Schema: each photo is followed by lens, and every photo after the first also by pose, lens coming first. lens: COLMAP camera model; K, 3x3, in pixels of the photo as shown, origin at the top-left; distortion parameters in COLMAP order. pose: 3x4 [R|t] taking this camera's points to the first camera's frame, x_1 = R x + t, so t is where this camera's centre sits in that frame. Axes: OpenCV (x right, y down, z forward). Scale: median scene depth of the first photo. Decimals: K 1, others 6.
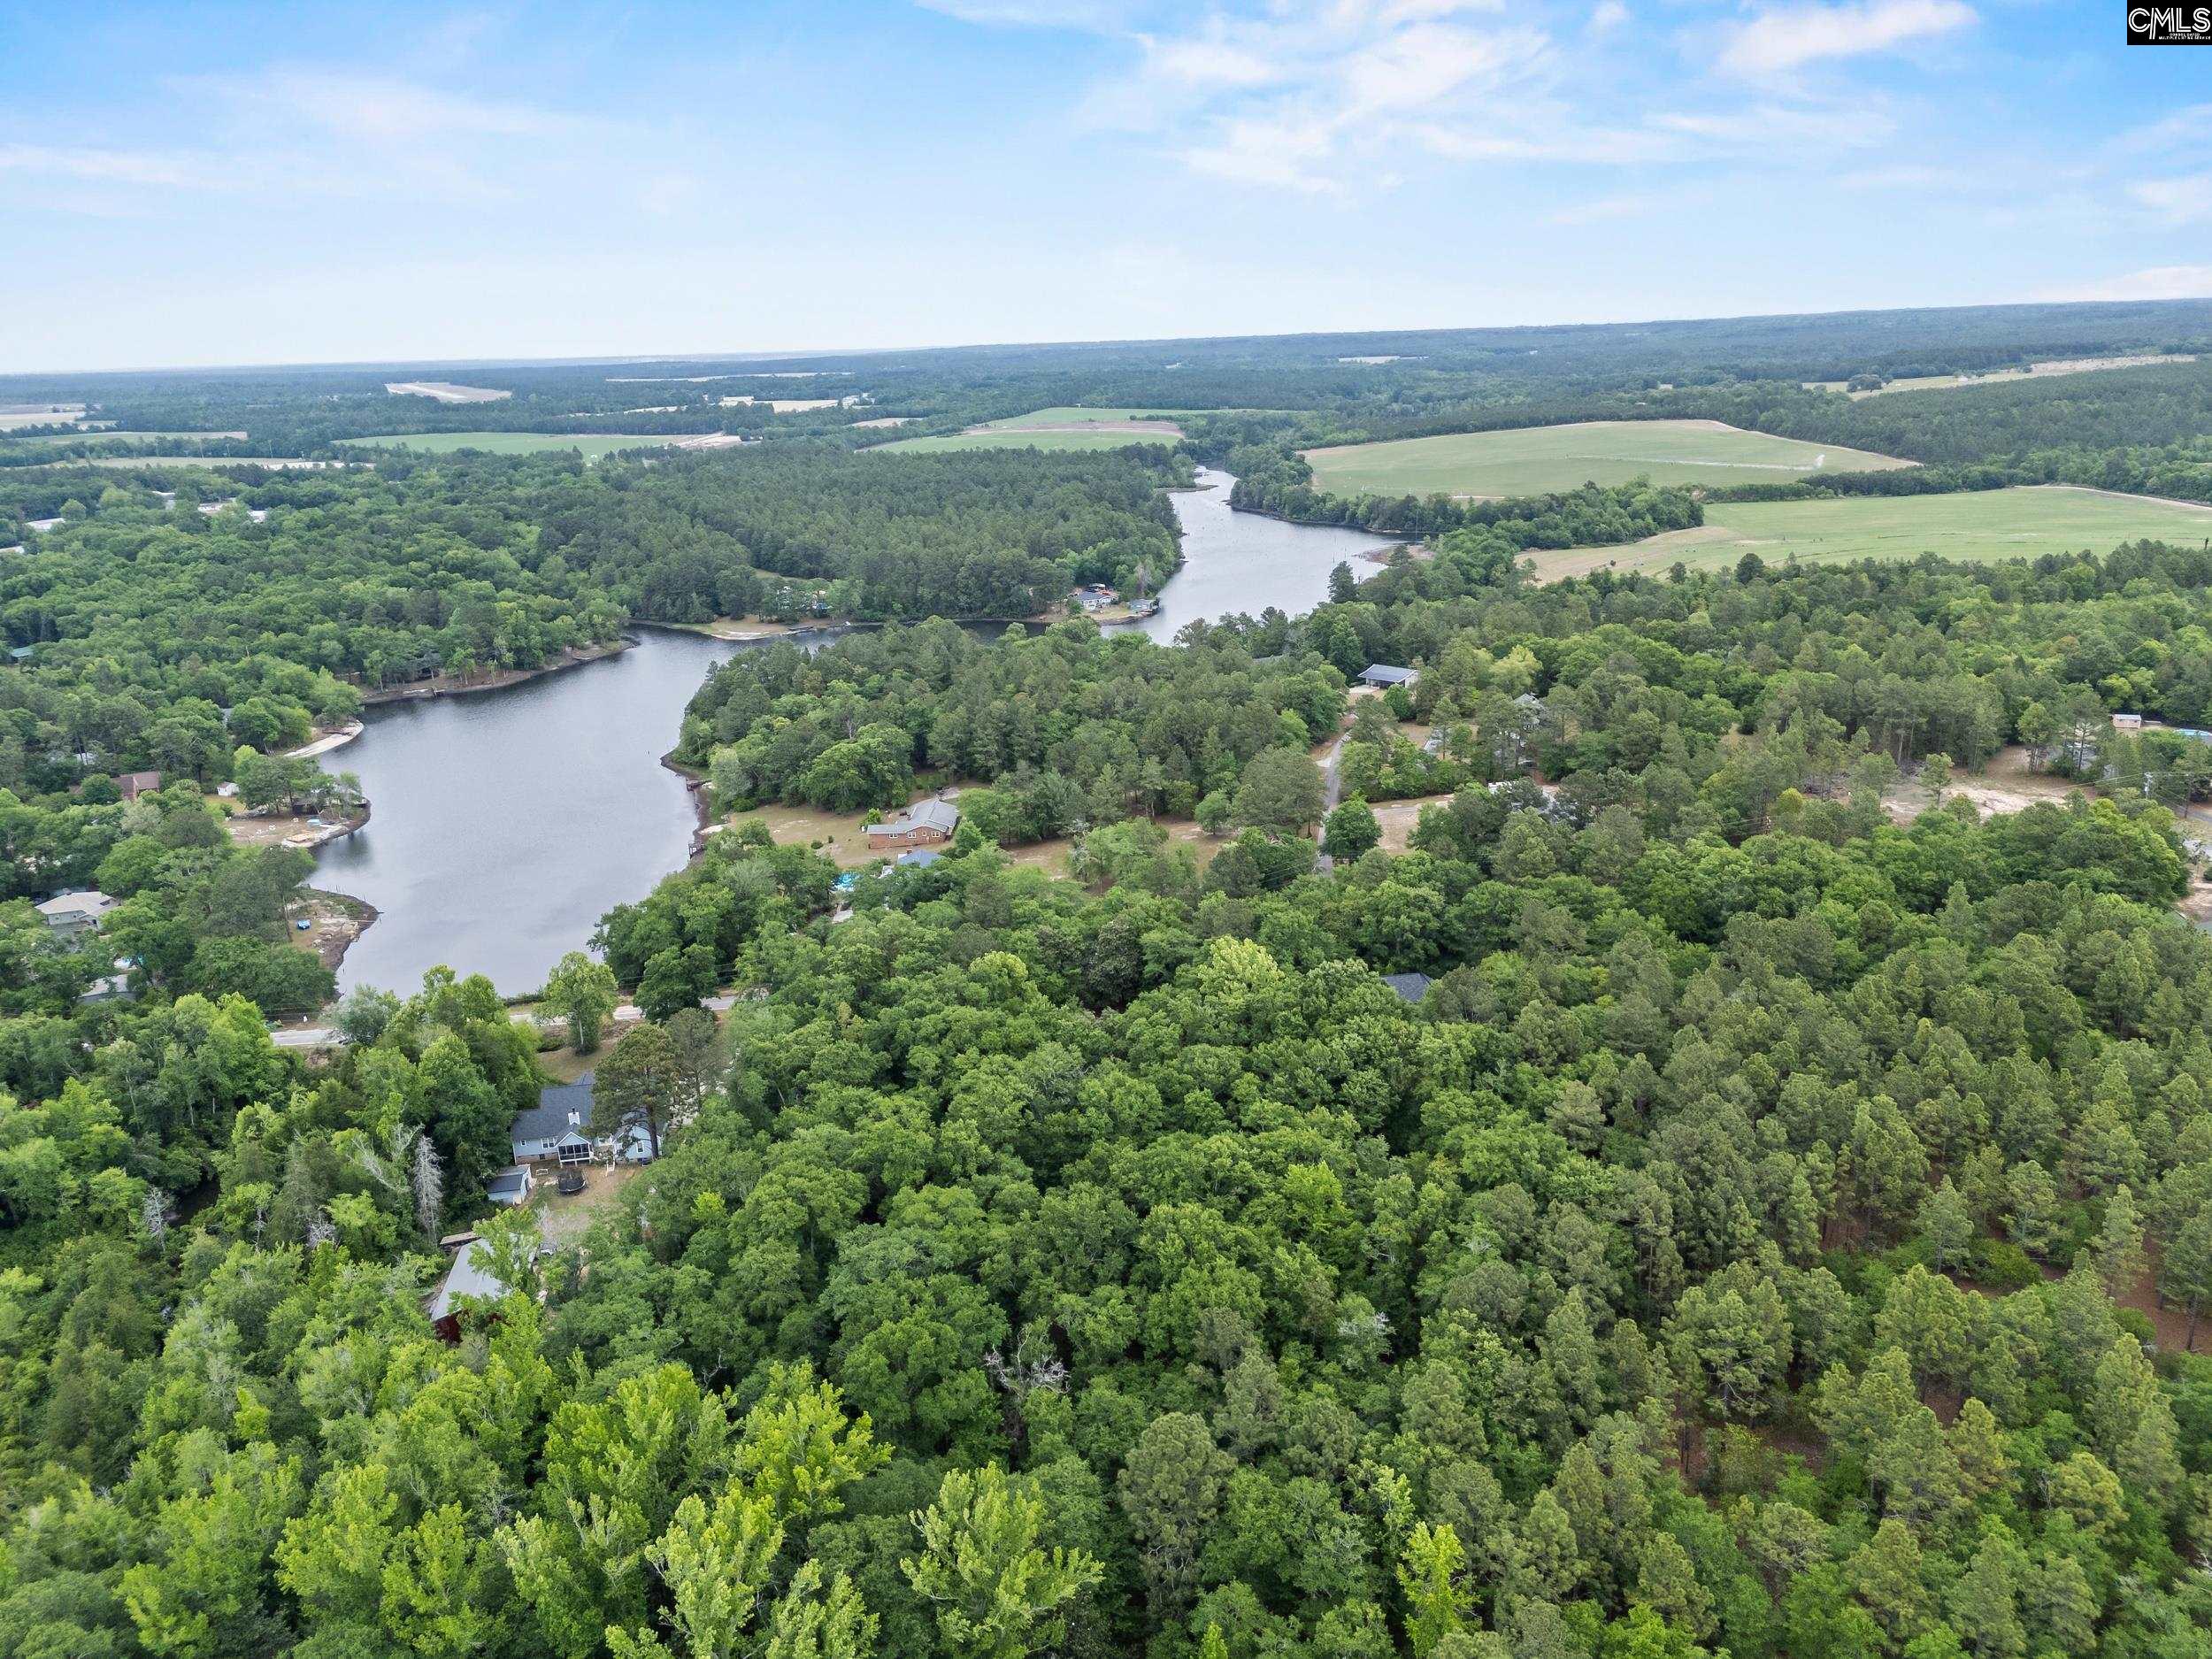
lens RADIAL K [[1668.3, 0, 1103.9], [0, 1668.3, 832.9], [0, 0, 1]] dist [0.068739, -0.068164]
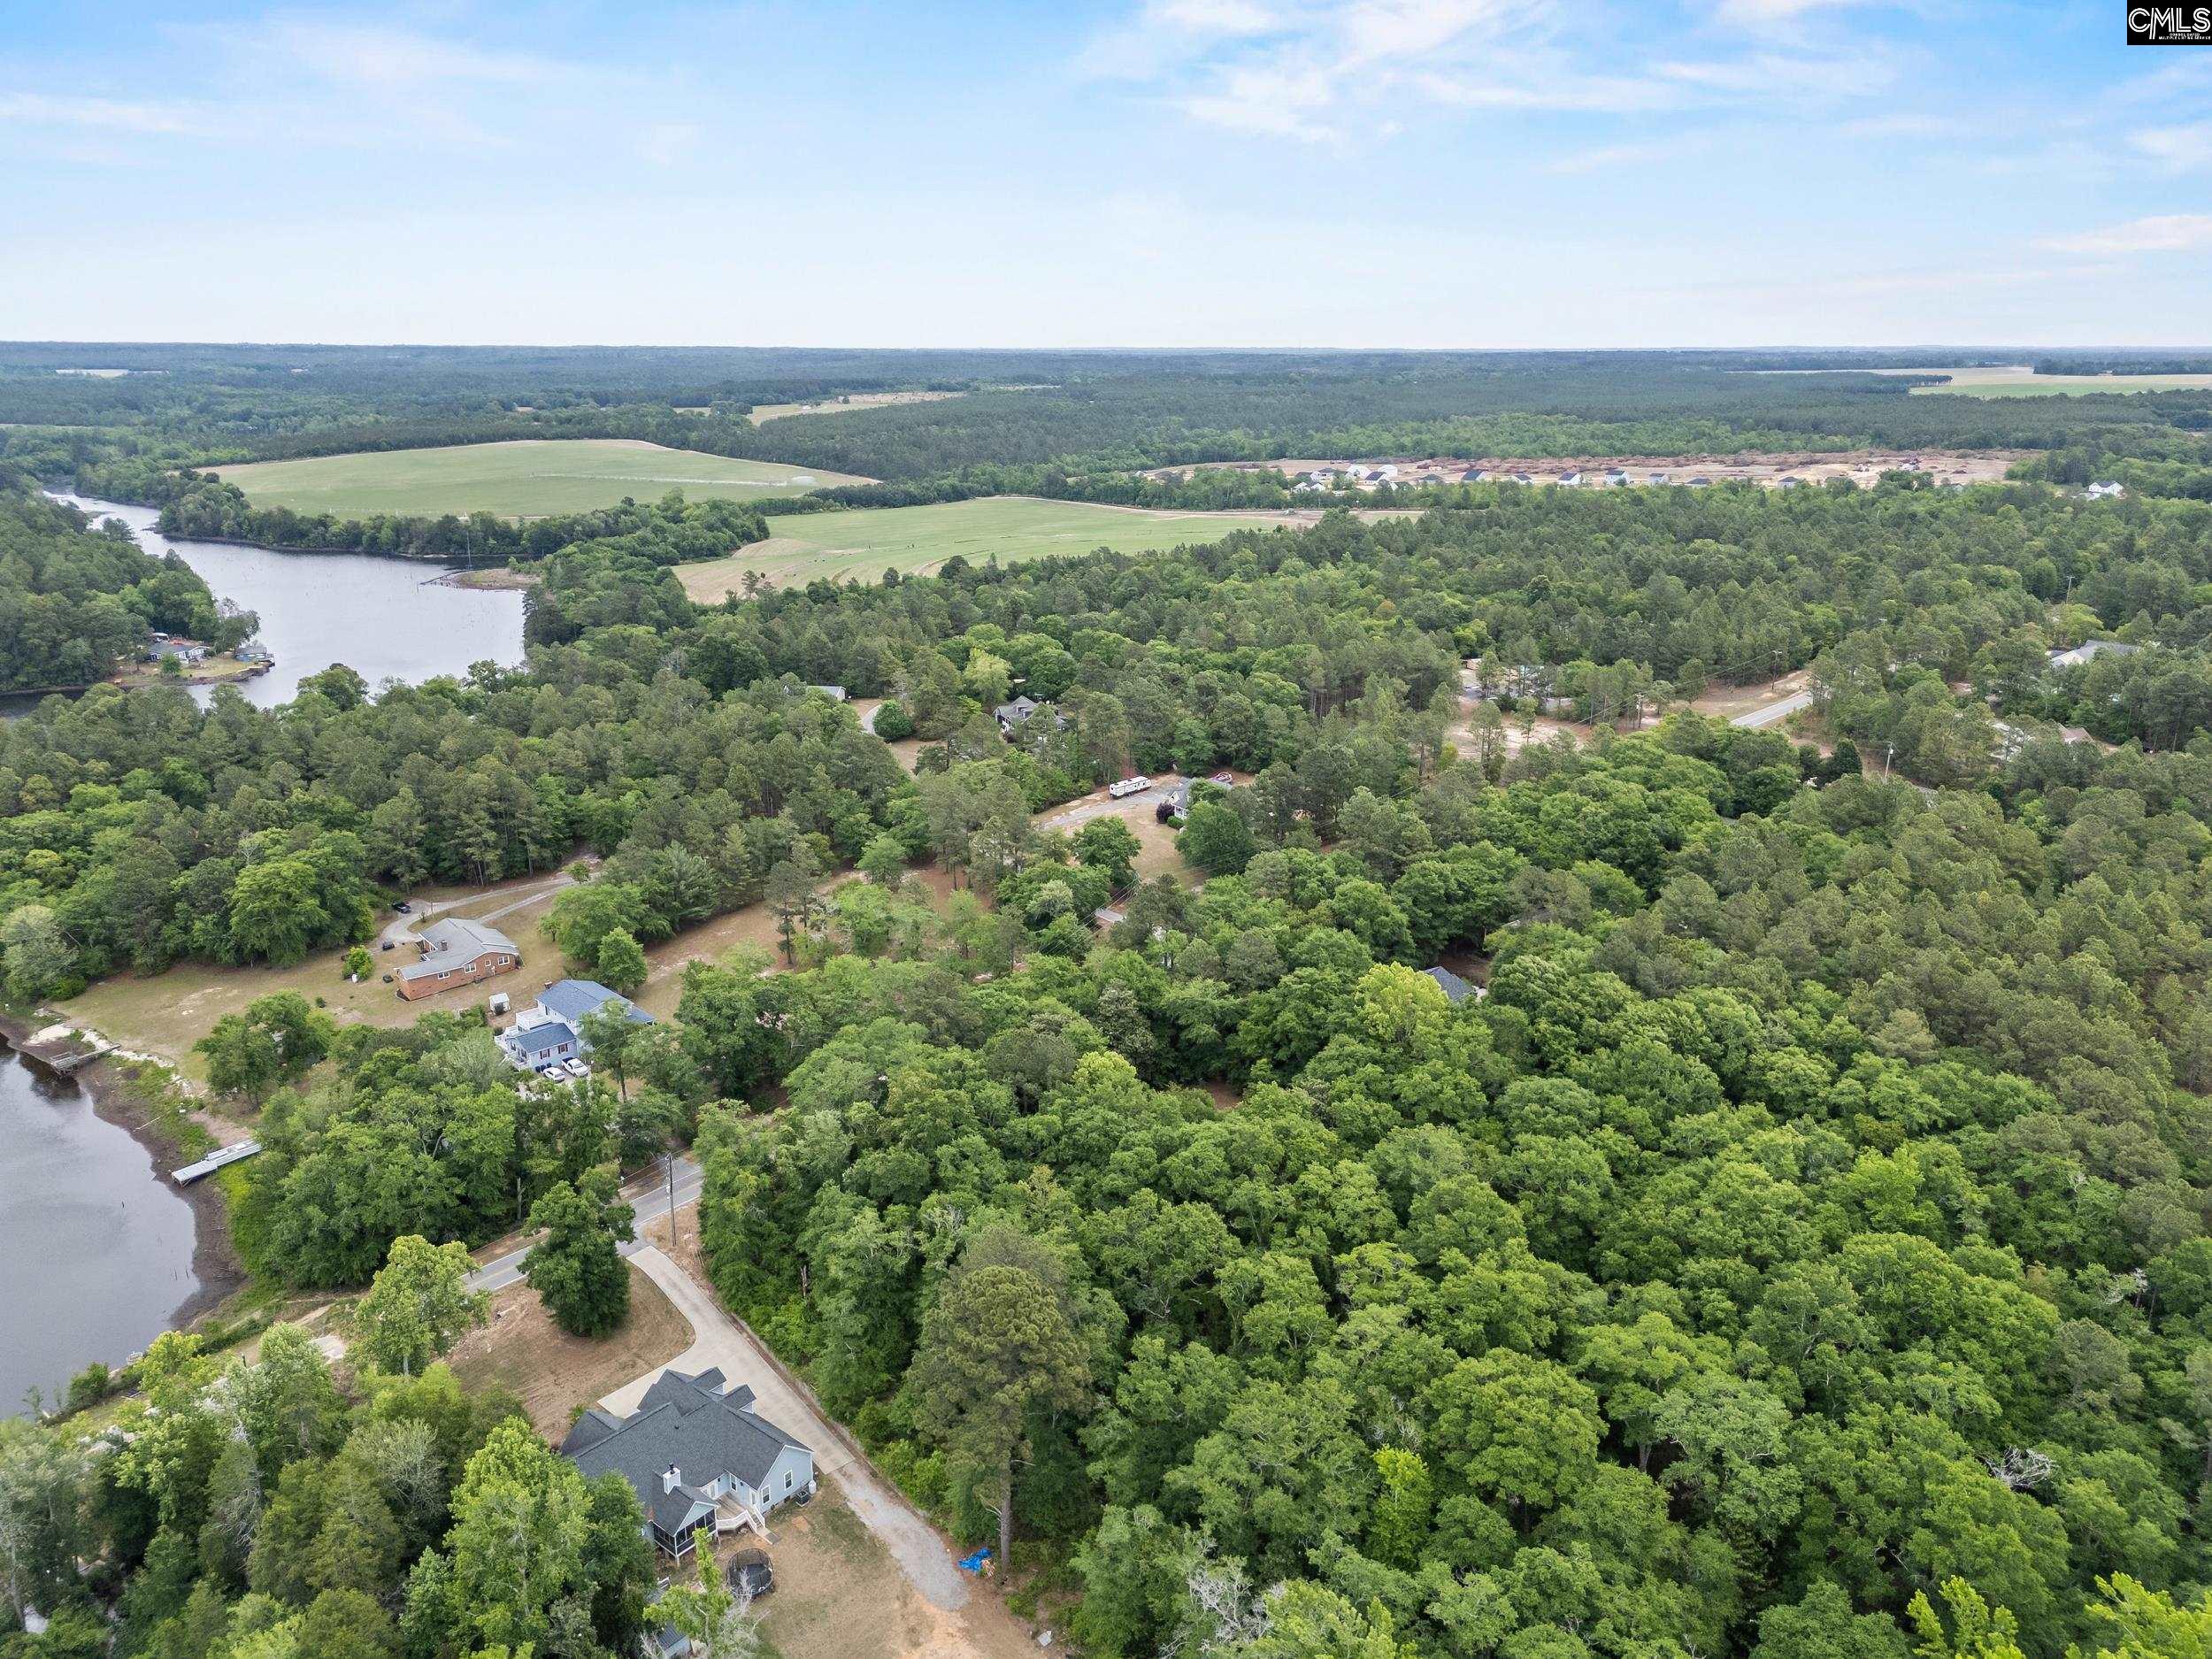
lens RADIAL K [[1668.3, 0, 1101.1], [0, 1668.3, 838.3], [0, 0, 1]] dist [0.068739, -0.068164]
pose [[0.744860, -0.152949, 0.649454, -0.434172], [0.163792, 0.985502, 0.044237, -0.049866], [-0.646804, 0.073426, 0.759113, 0.340399]]
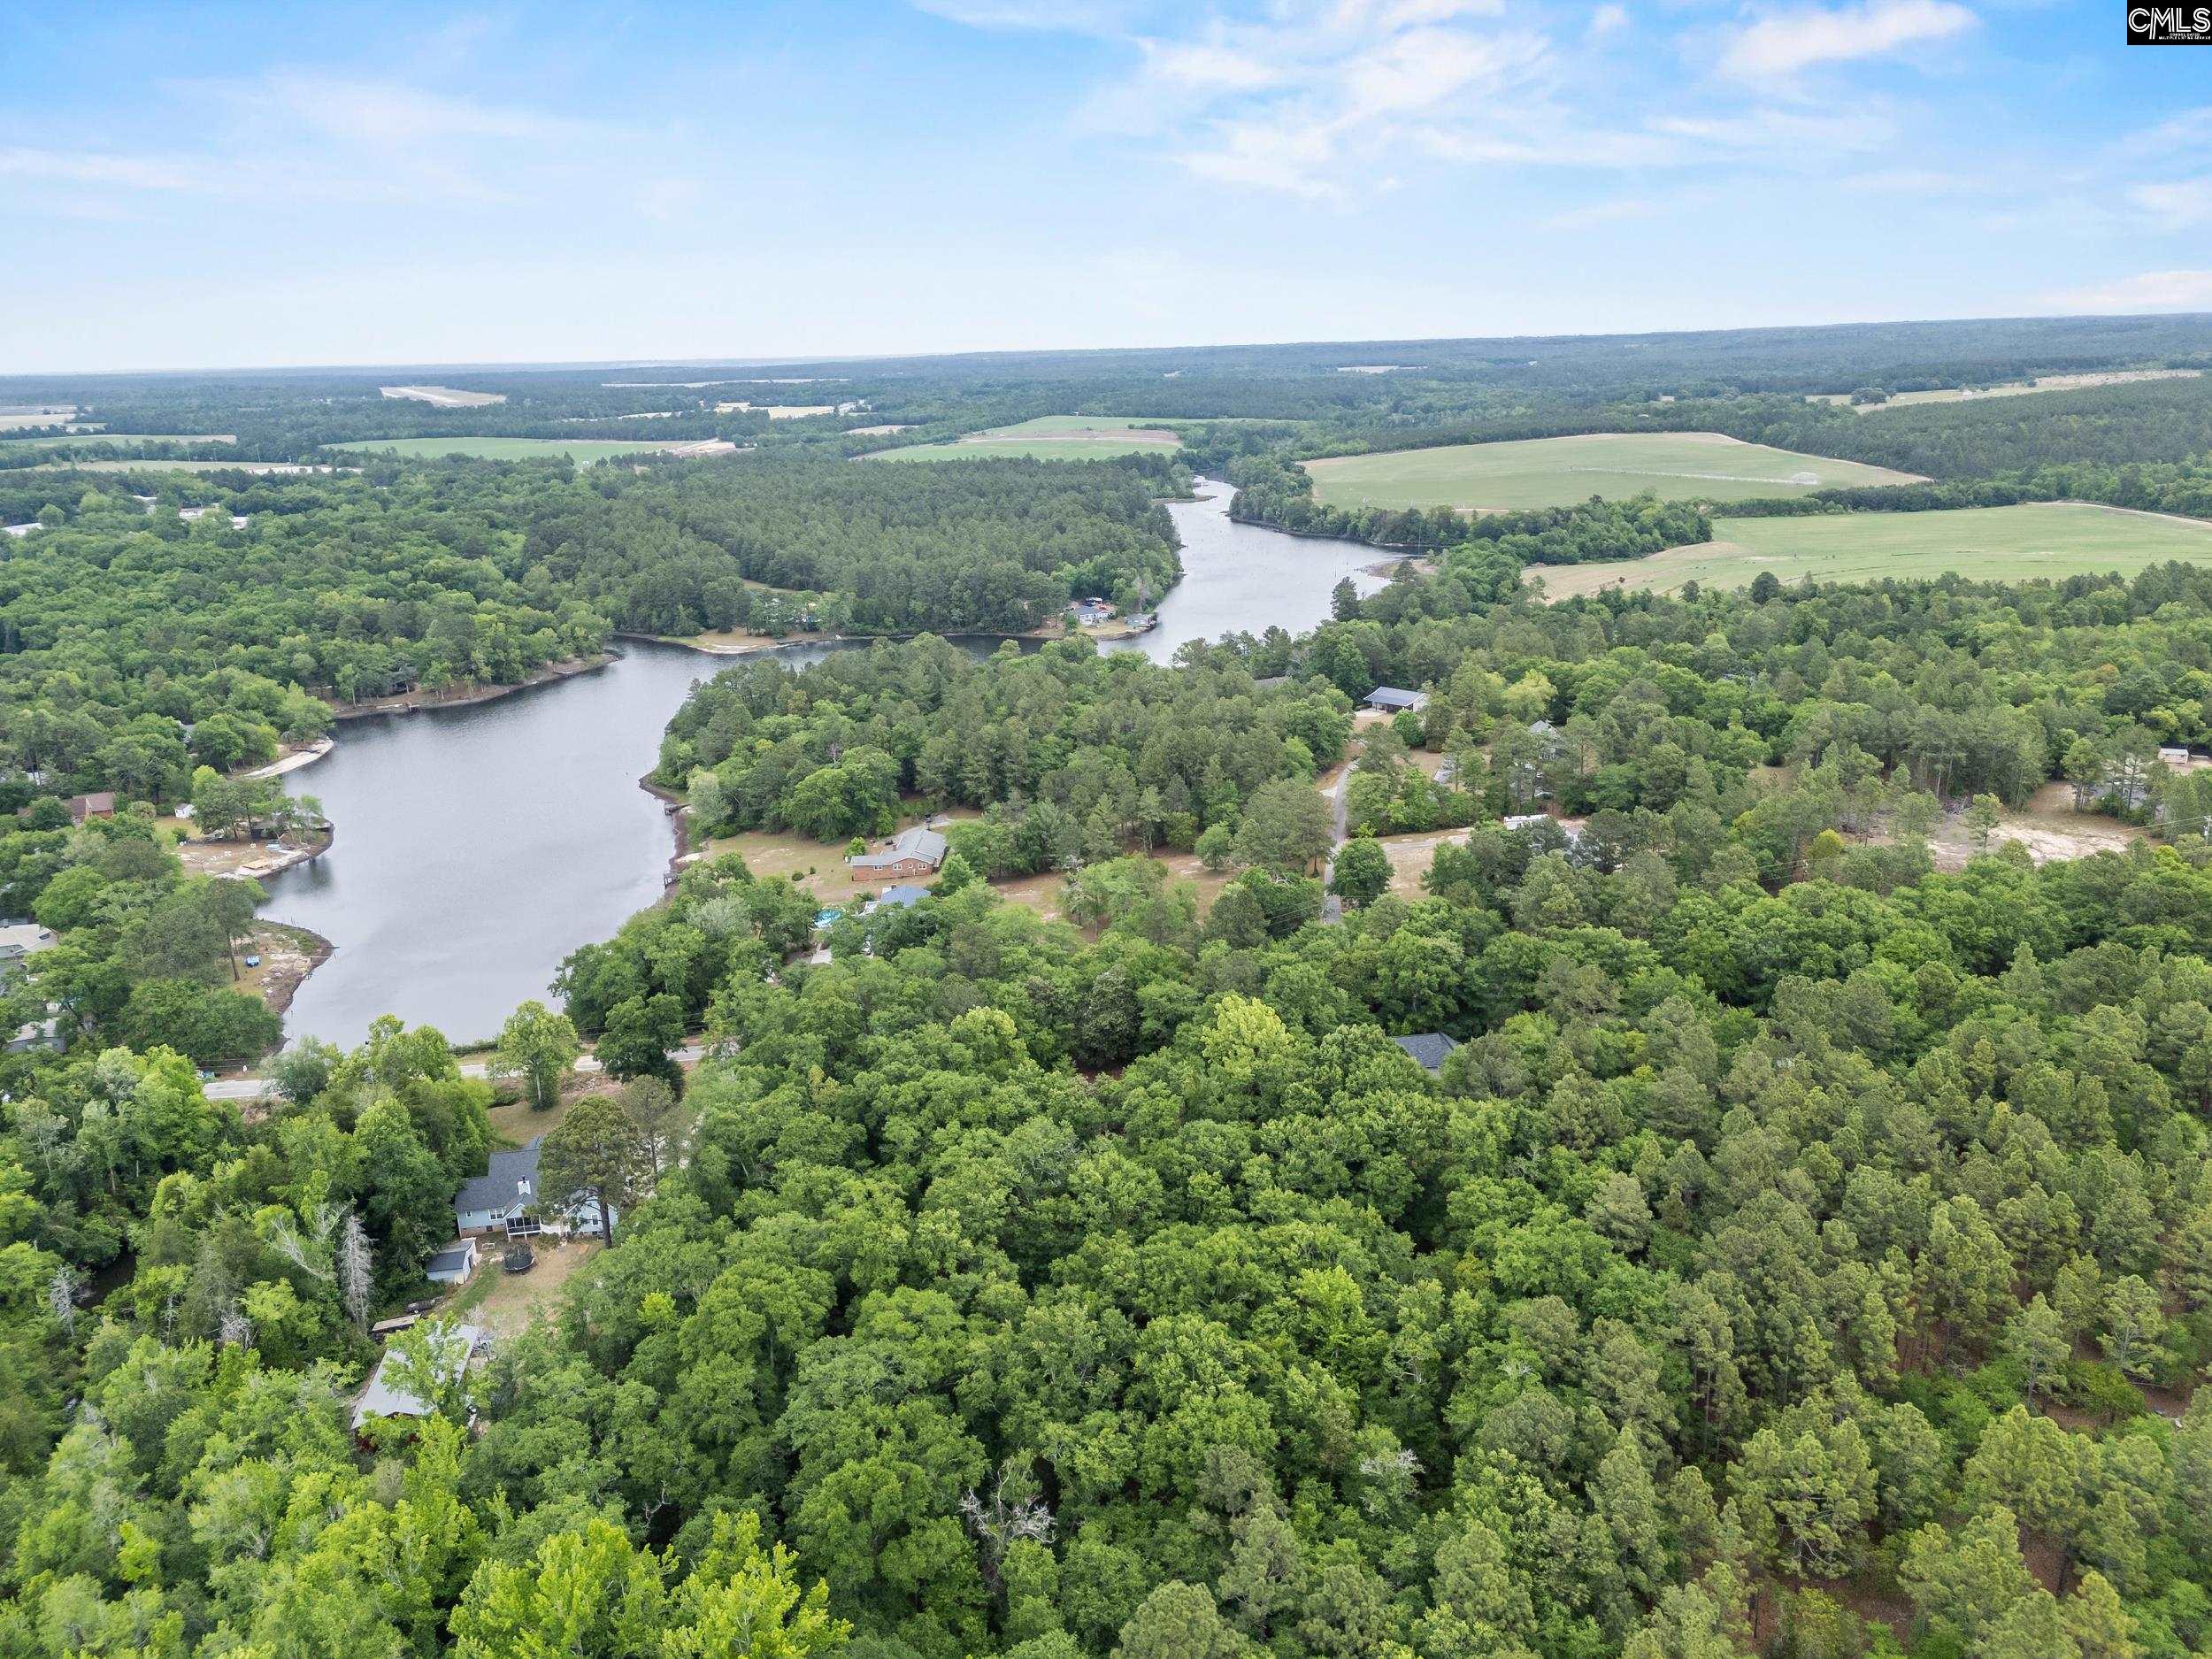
lens RADIAL K [[1668.3, 0, 1106.6], [0, 1668.3, 824.9], [0, 0, 1]] dist [0.068739, -0.068164]
pose [[0.999980, 0.004933, 0.004013, 0.000277], [-0.004898, 0.999951, -0.008574, -0.017823], [-0.004055, 0.008554, 0.999955, 0.055179]]
